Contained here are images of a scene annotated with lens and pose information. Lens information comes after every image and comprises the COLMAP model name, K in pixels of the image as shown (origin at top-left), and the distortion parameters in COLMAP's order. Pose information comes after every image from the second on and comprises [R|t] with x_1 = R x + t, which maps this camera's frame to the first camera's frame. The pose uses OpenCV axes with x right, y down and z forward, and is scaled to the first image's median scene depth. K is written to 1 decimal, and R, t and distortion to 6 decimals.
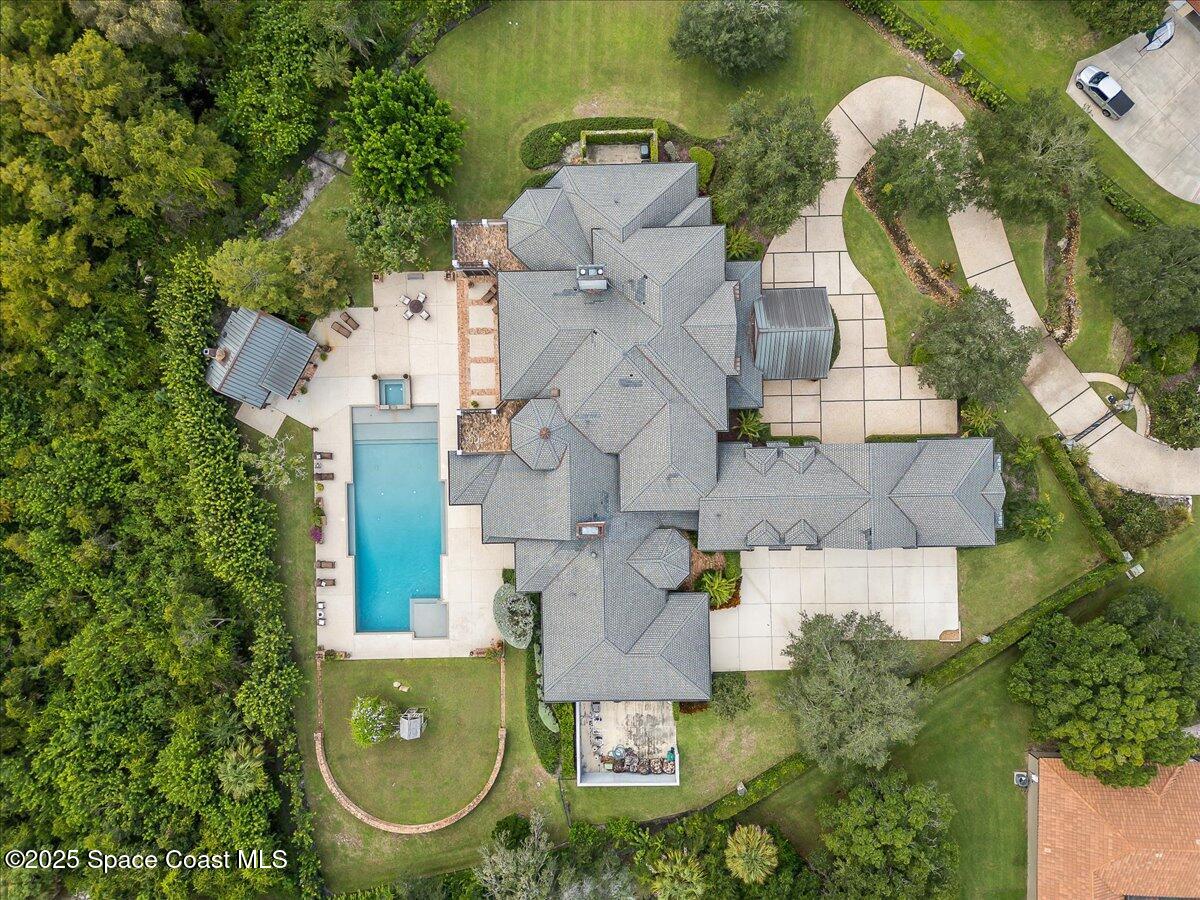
lens RADIAL K [[886.9, 0, 603.2], [0, 886.9, 449.7], [0, 0, 1]] dist [0.164899, -0.161824]
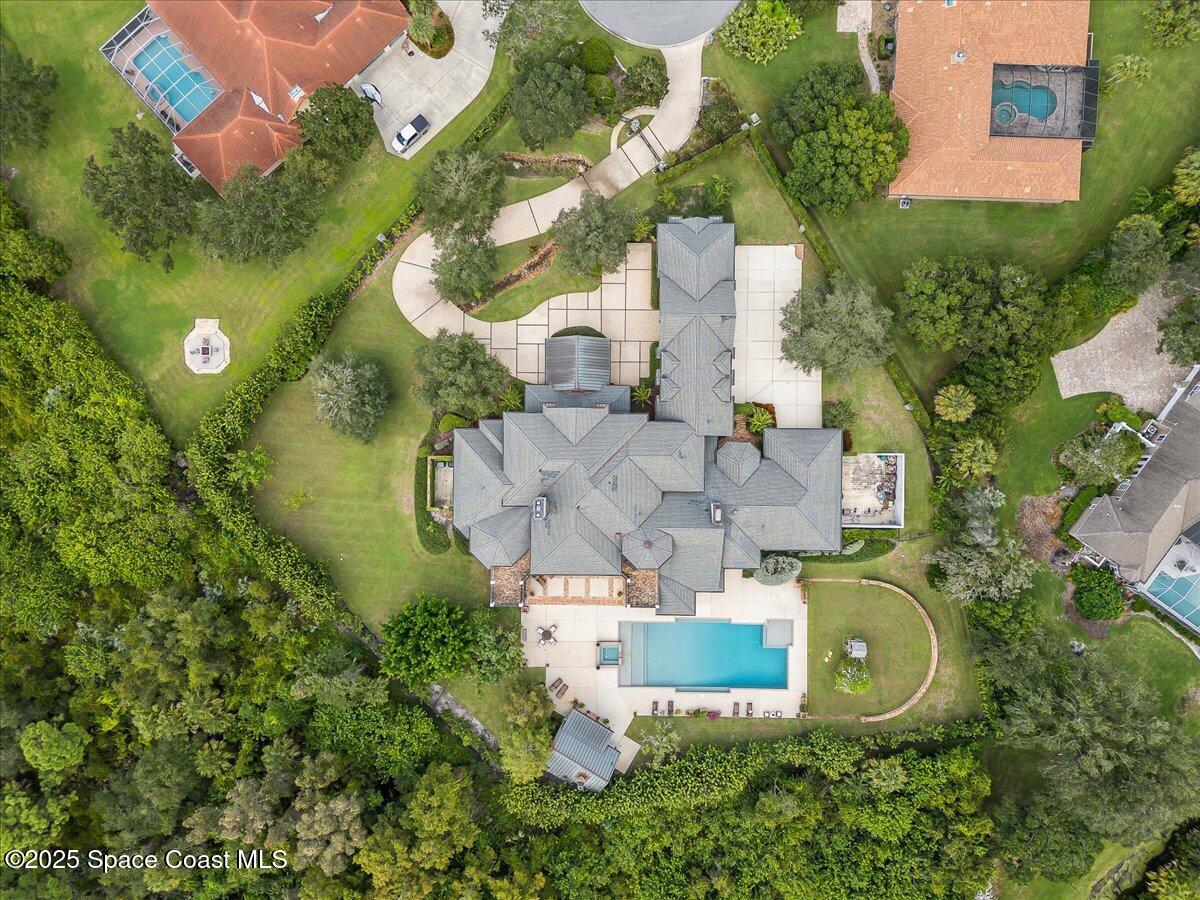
lens RADIAL K [[886.9, 0, 603.2], [0, 886.9, 449.7], [0, 0, 1]] dist [0.164899, -0.161824]
pose [[0.028824, -0.999397, 0.019338, 0.049577], [0.999519, 0.028596, -0.011981, -0.067763], [0.011420, 0.019674, 0.999741, -0.364406]]
